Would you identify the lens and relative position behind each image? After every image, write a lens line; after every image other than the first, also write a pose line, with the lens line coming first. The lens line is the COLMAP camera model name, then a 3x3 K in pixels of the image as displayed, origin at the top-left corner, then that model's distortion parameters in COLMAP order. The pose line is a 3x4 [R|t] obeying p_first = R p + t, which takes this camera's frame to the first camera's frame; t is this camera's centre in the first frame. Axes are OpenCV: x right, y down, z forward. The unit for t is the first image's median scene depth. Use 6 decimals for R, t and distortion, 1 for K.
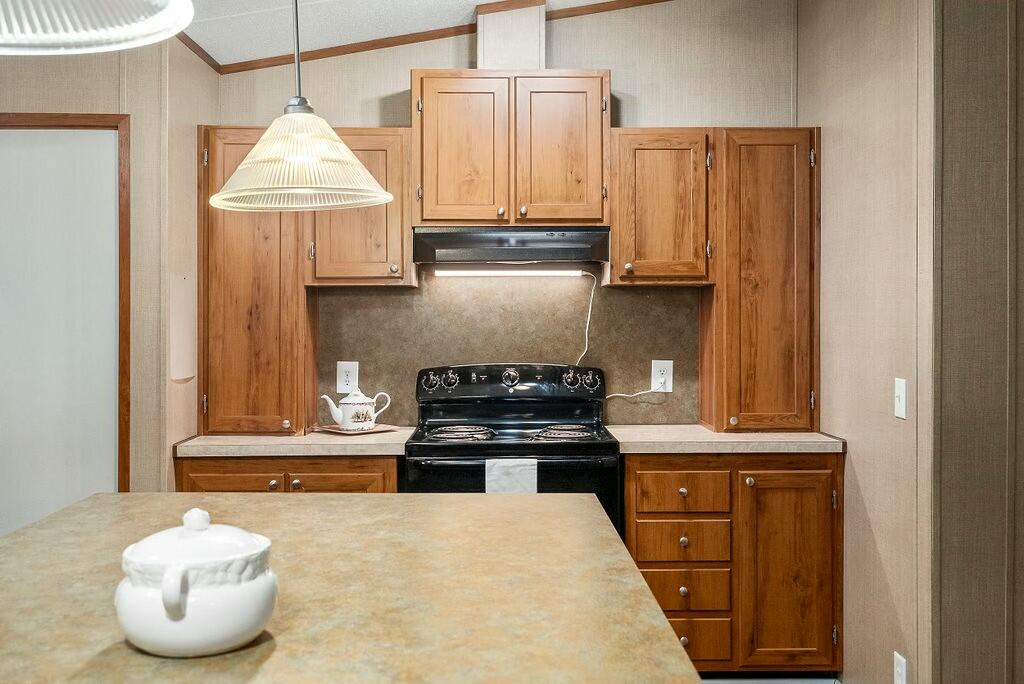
lens RADIAL K [[1009.1, 0, 512.6], [0, 1009.1, 315.8], [0, 0, 1]] dist [0.006688, 0.005991]
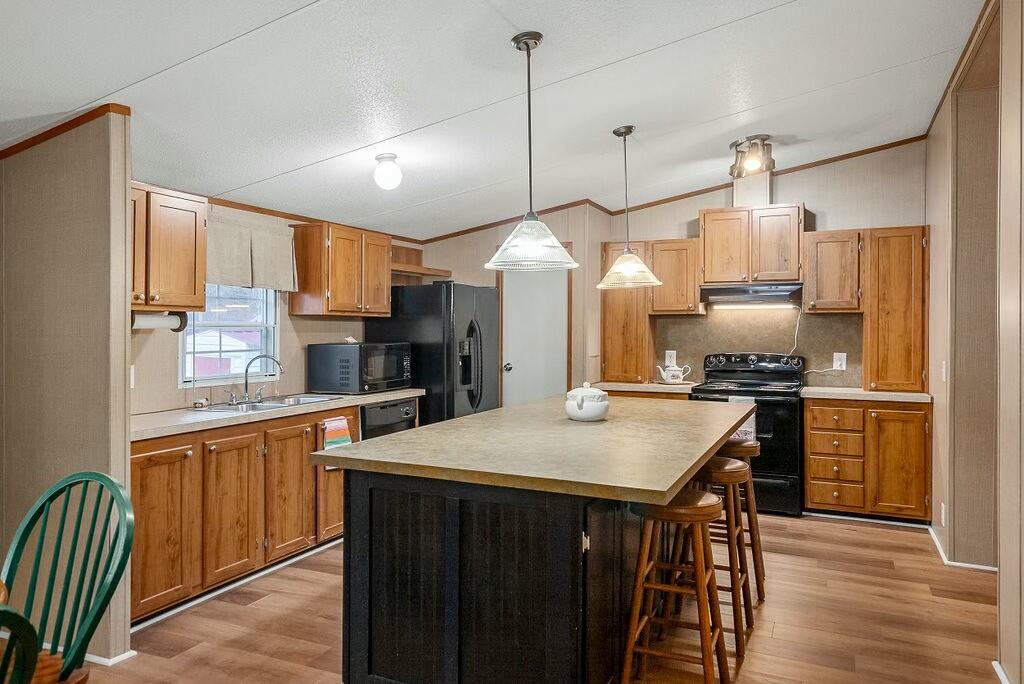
lens RADIAL K [[702.5, 0, 512.4], [0, 702.5, 329.3], [0, 0, 1]] dist [0.003950, 0.000675]
pose [[0.899554, 0.003754, -0.436794, 0.184240], [-0.004290, 0.999991, -0.000240, 0.003823], [0.436789, 0.002089, 0.899561, -0.462882]]
